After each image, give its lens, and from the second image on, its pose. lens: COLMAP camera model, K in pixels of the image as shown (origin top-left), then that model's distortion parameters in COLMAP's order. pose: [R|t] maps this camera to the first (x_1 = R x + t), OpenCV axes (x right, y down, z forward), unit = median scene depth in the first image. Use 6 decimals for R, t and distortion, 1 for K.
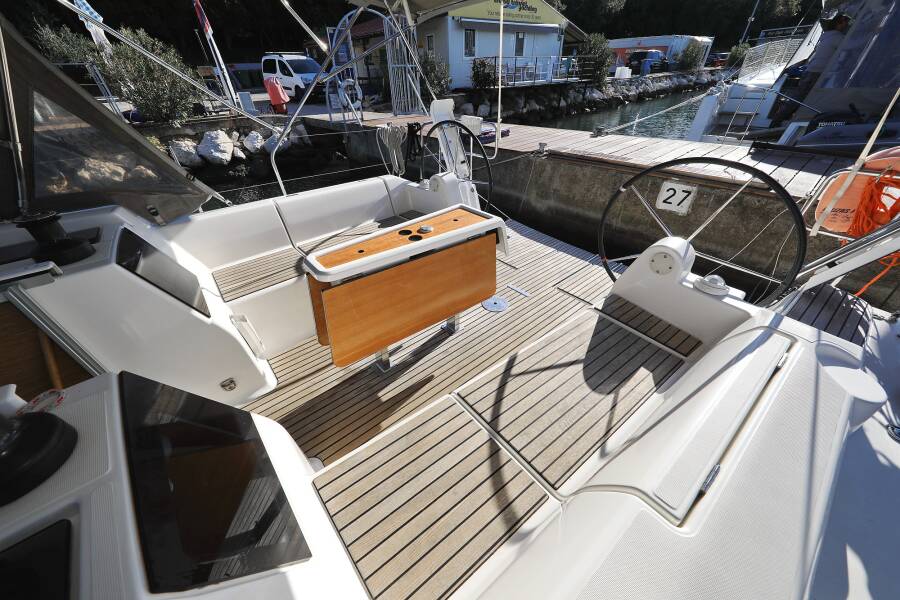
lens RADIAL K [[313.4, 0, 450.0], [0, 313.4, 300.0], [0, 0, 1]] dist [0.000982, -0.000123]
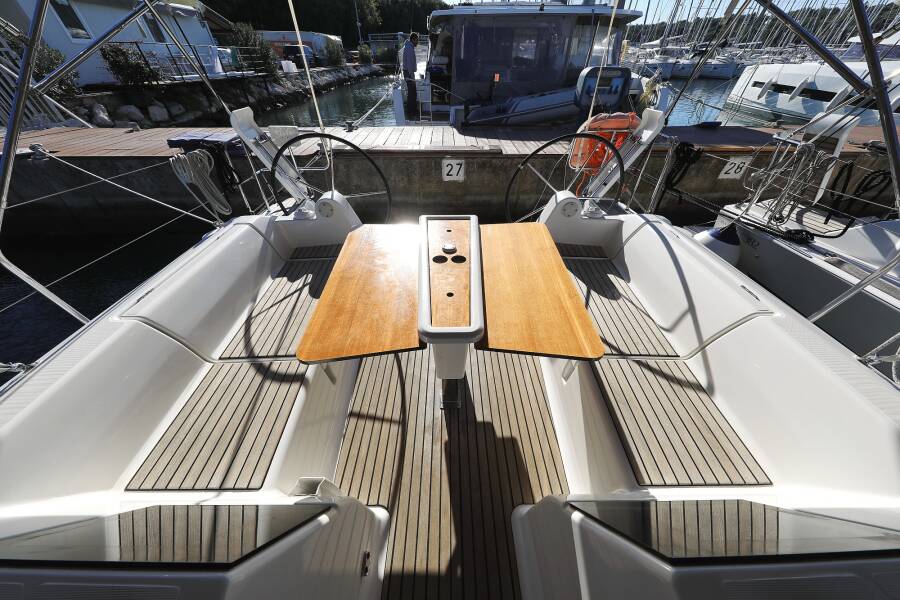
lens RADIAL K [[290.3, 0, 450.0], [0, 290.3, 300.0], [0, 0, 1]] dist [0.001011, -0.000085]
pose [[0.633185, -0.470254, 0.614766, -0.140631], [0.437726, 0.872616, 0.216650, -0.057174], [-0.638335, 0.131919, 0.758370, 0.073557]]
